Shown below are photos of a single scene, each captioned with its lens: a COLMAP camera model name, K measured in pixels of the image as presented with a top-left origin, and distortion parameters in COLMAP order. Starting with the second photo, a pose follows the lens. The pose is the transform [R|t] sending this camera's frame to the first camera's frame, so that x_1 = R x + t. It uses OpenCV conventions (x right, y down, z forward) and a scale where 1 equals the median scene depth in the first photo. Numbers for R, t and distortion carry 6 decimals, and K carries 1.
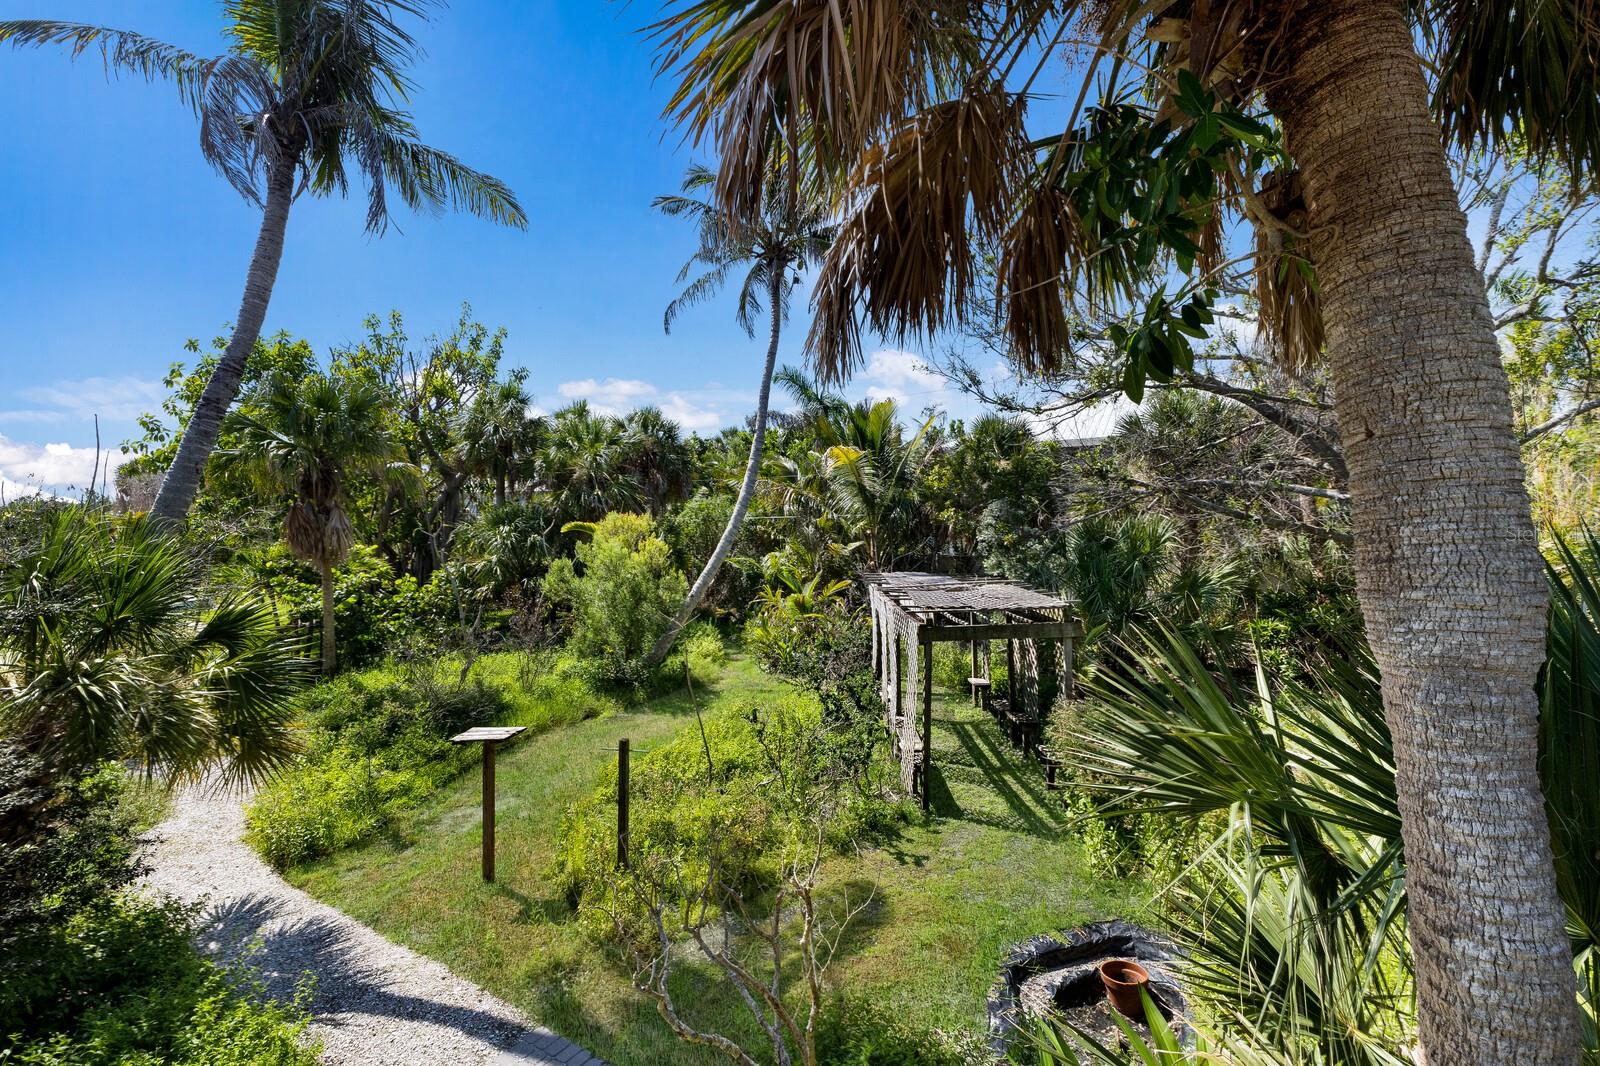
lens RADIAL K [[692.9, 0, 834.2], [0, 692.9, 475.4], [0, 0, 1]] dist [-0.002080, 0.000163]
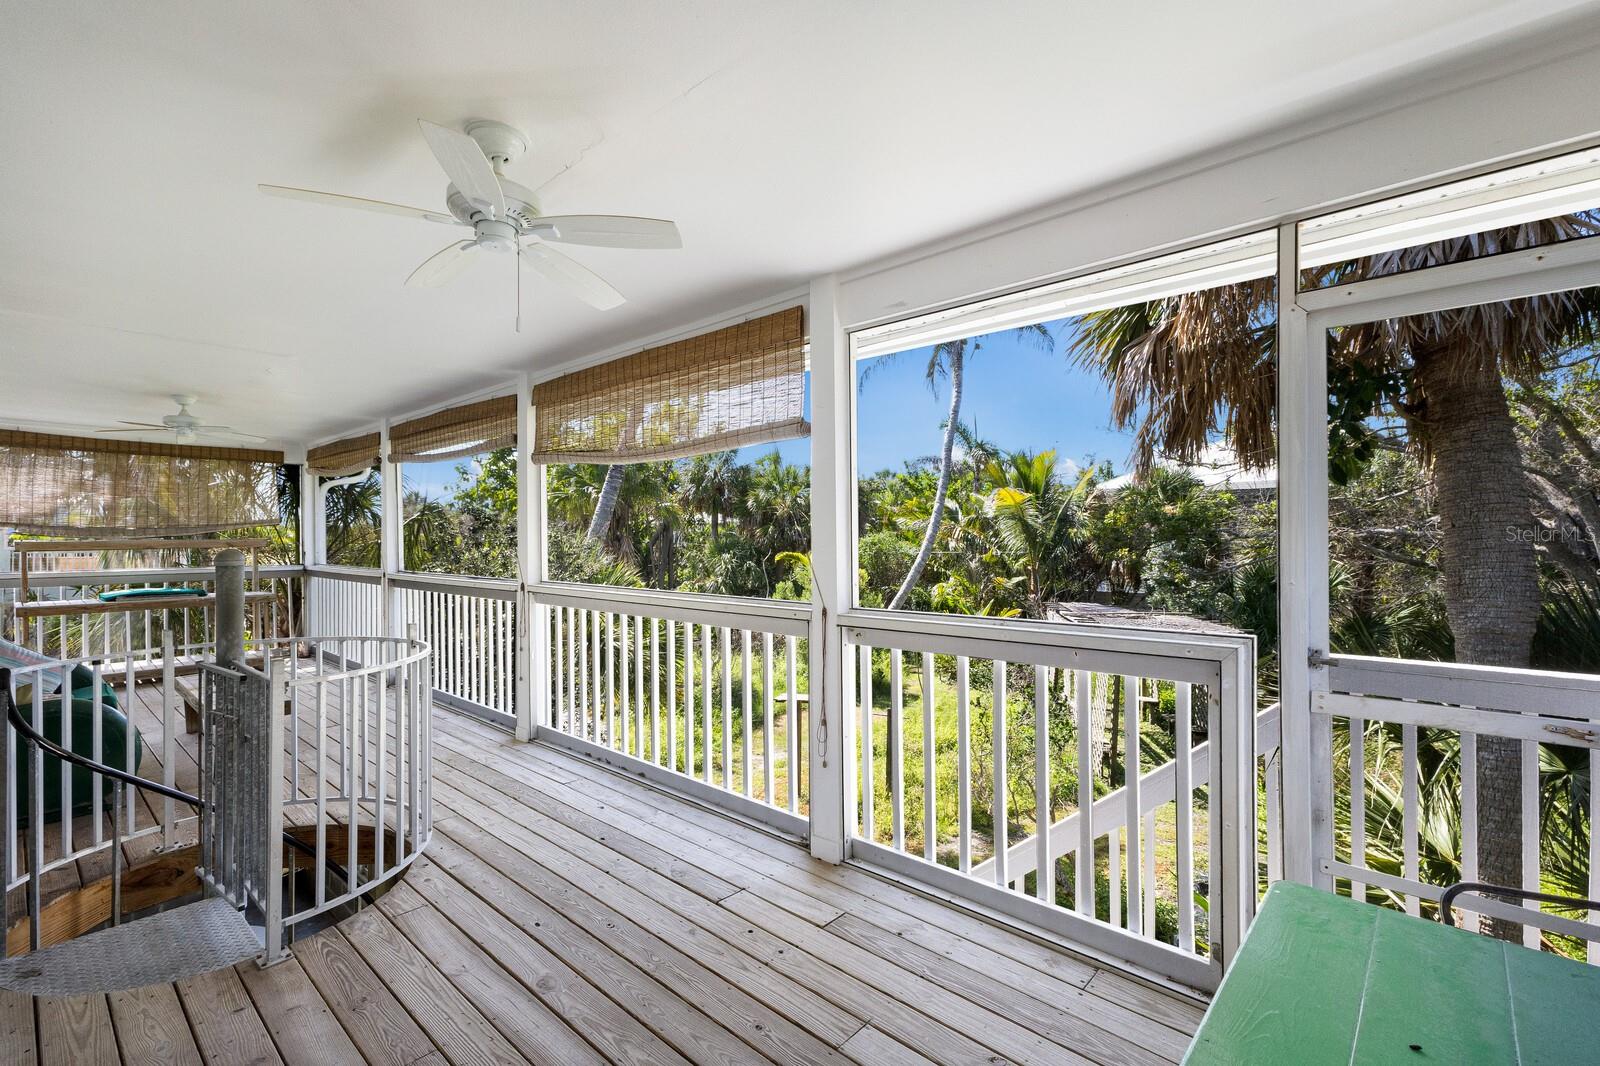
lens RADIAL K [[692.9, 0, 794.1], [0, 692.9, 534.8], [0, 0, 1]] dist [-0.002080, 0.000163]
pose [[0.975377, 0.021066, -0.219535, -0.082359], [-0.012812, 0.999159, 0.038957, -0.009981], [0.220171, -0.035186, 0.974827, -0.171115]]
